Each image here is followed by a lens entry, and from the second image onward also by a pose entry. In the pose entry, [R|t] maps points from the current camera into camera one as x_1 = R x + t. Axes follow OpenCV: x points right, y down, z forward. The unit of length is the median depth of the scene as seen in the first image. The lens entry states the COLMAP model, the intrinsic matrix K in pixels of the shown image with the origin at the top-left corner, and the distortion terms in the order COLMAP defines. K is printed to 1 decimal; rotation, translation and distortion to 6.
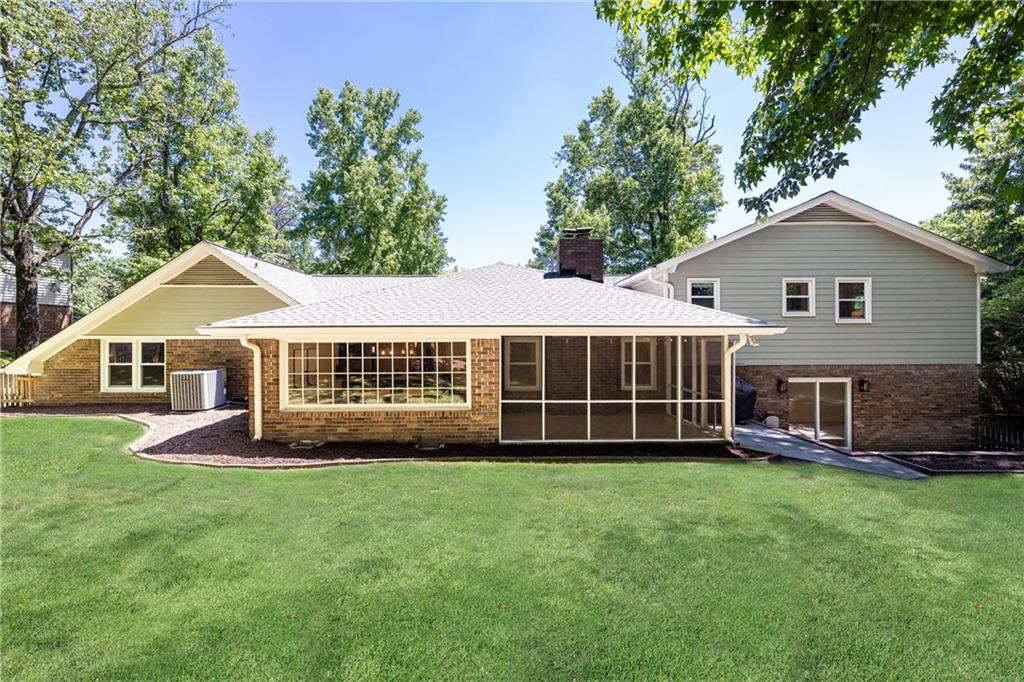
lens RADIAL K [[427.2, 0, 512.0], [0, 427.2, 341.0], [0, 0, 1]] dist [0.001728, 0.000220]
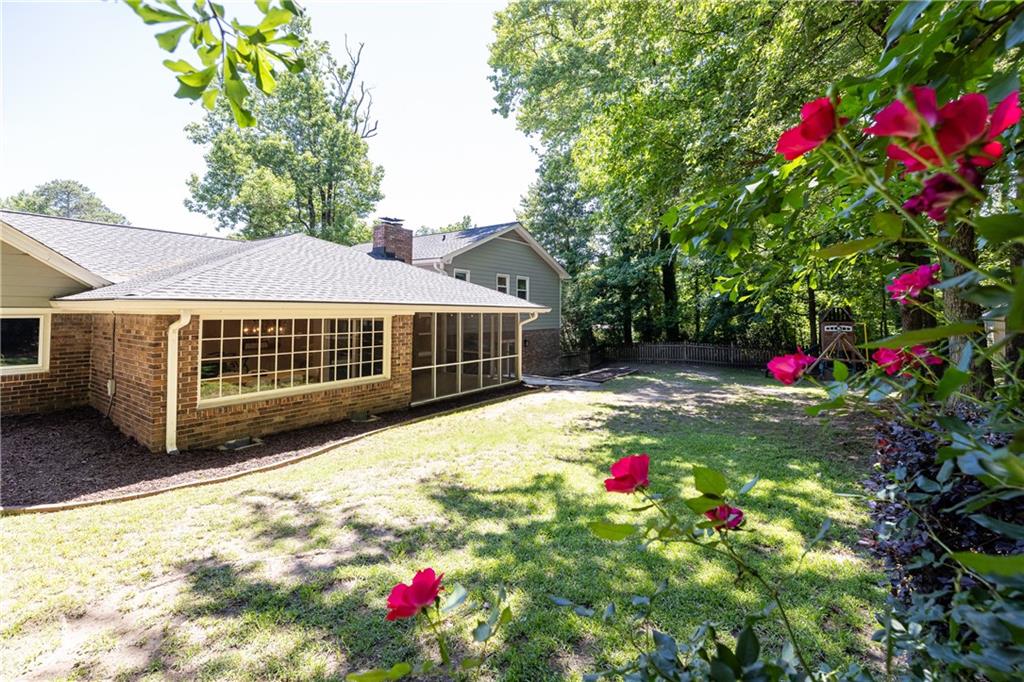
lens RADIAL K [[452.4, 0, 513.3], [0, 452.4, 300.7], [0, 0, 1]] dist [0.000627, 0.000096]
pose [[0.592966, 0.024123, 0.804866, -0.837038], [0.009335, 0.999278, -0.036826, 0.004429], [-0.805174, 0.029350, 0.592312, 0.053739]]
